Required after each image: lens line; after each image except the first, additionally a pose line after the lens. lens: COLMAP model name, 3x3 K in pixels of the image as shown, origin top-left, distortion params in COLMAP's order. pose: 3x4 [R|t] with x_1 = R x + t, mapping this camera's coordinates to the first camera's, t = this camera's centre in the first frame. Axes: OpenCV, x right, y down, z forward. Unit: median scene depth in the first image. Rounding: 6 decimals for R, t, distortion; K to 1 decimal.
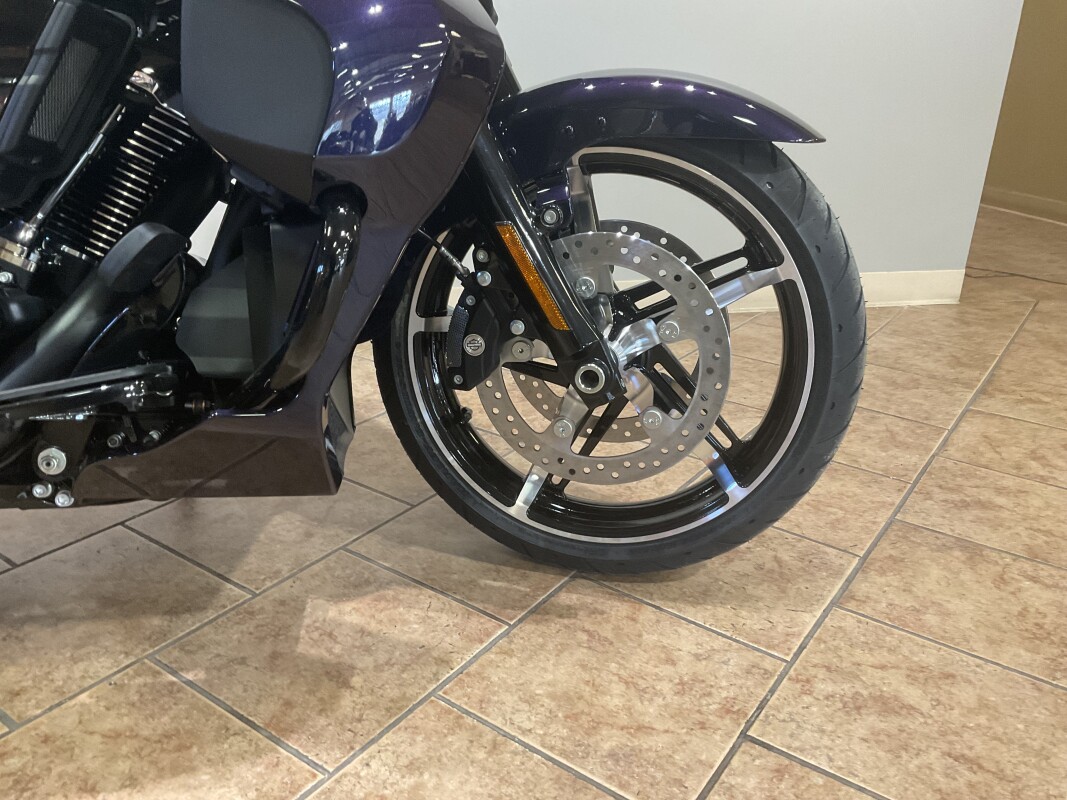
lens RADIAL K [[884.7, 0, 530.7], [0, 884.7, 396.5], [0, 0, 1]] dist [0.052442, -0.094825]
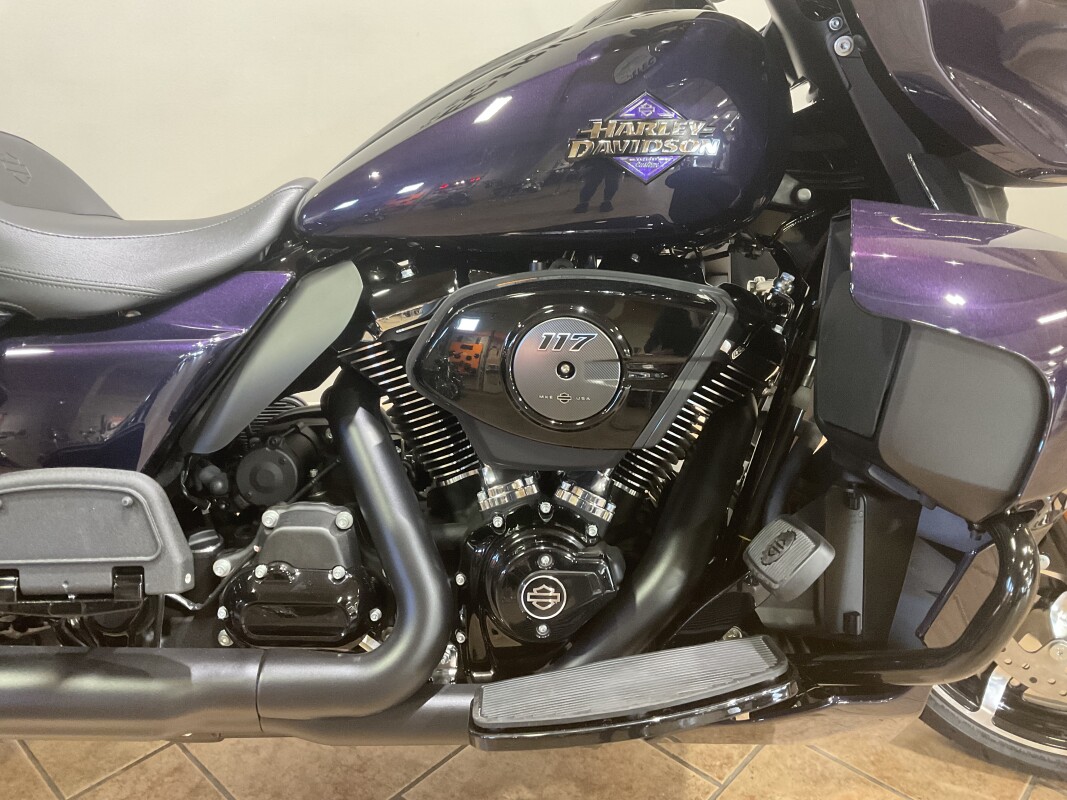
lens RADIAL K [[884.7, 0, 530.7], [0, 884.7, 396.5], [0, 0, 1]] dist [0.052442, -0.094825]
pose [[0.990859, 0.028697, -0.131815, -0.409294], [-0.026737, 0.999504, 0.016611, -0.239482], [0.132227, -0.012934, 0.991135, -0.040670]]
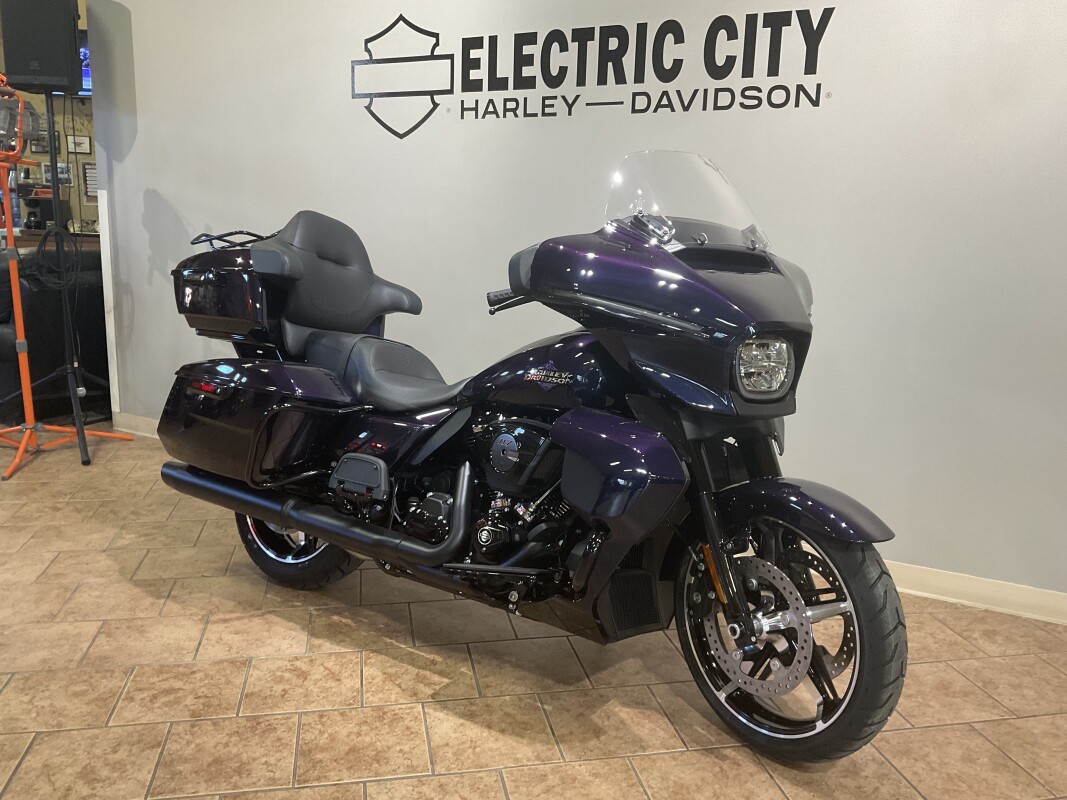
lens RADIAL K [[884.7, 0, 530.7], [0, 884.7, 396.5], [0, 0, 1]] dist [0.052442, -0.094825]
pose [[0.731559, 0.128609, -0.669538, 0.884936], [-0.259256, 0.960749, -0.098725, -0.187790], [0.630561, 0.245805, 0.736188, -0.781842]]
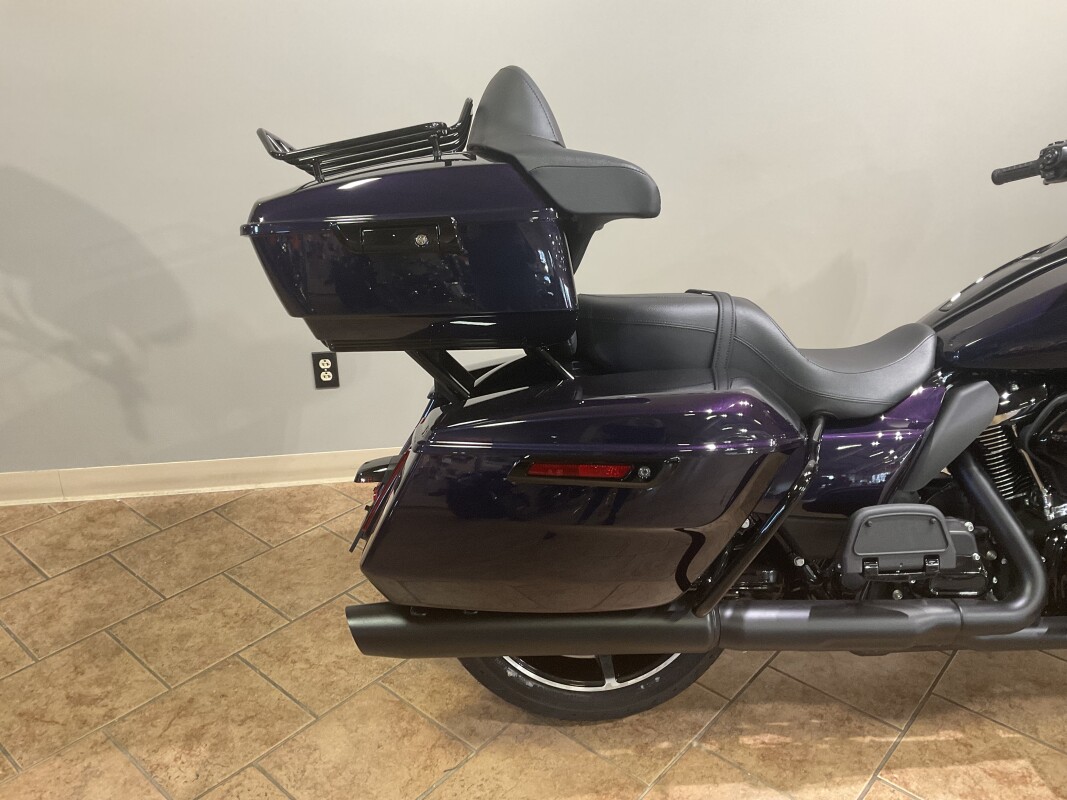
lens RADIAL K [[884.7, 0, 530.7], [0, 884.7, 396.5], [0, 0, 1]] dist [0.052442, -0.094825]
pose [[0.995728, 0.018336, -0.090498, -1.283421], [-0.015302, 0.999301, 0.034109, -0.355972], [0.091060, -0.032579, 0.995312, -0.748943]]
